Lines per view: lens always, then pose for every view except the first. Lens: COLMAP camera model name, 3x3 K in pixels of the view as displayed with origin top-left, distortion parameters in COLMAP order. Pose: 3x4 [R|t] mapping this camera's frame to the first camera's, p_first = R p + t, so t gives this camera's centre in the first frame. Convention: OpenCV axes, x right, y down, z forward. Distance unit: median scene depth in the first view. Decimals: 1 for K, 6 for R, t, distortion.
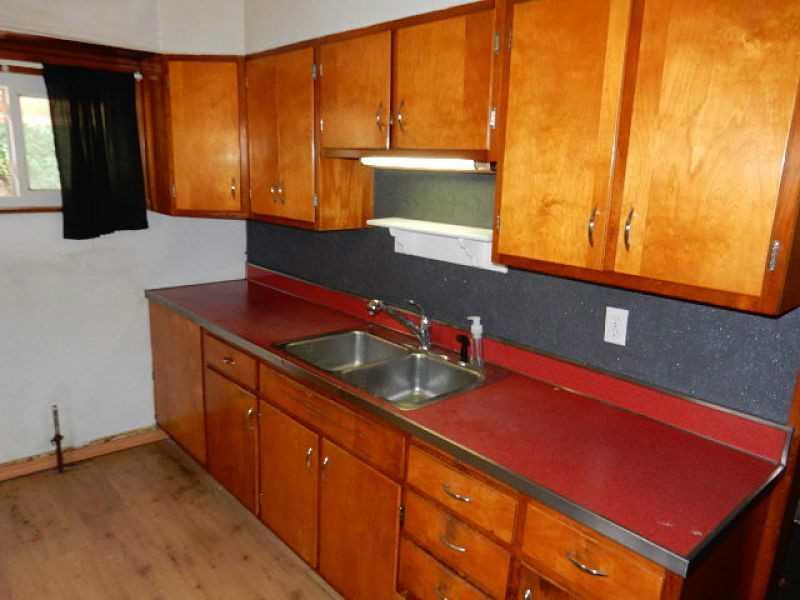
lens RADIAL K [[588.9, 0, 395.9], [0, 588.9, 295.5], [0, 0, 1]] dist [-0.005072, 0.002573]
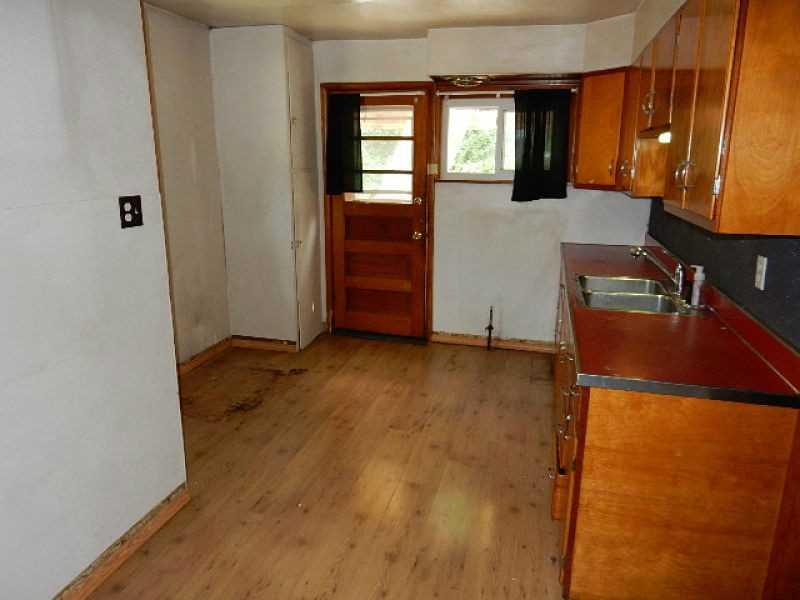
lens RADIAL K [[588.9, 0, 395.9], [0, 588.9, 295.5], [0, 0, 1]] dist [-0.005072, 0.002573]
pose [[0.554625, 0.165064, -0.815564, 0.605649], [-0.179382, 0.980799, 0.076517, 0.088996], [0.812535, 0.103859, 0.573585, -0.128423]]
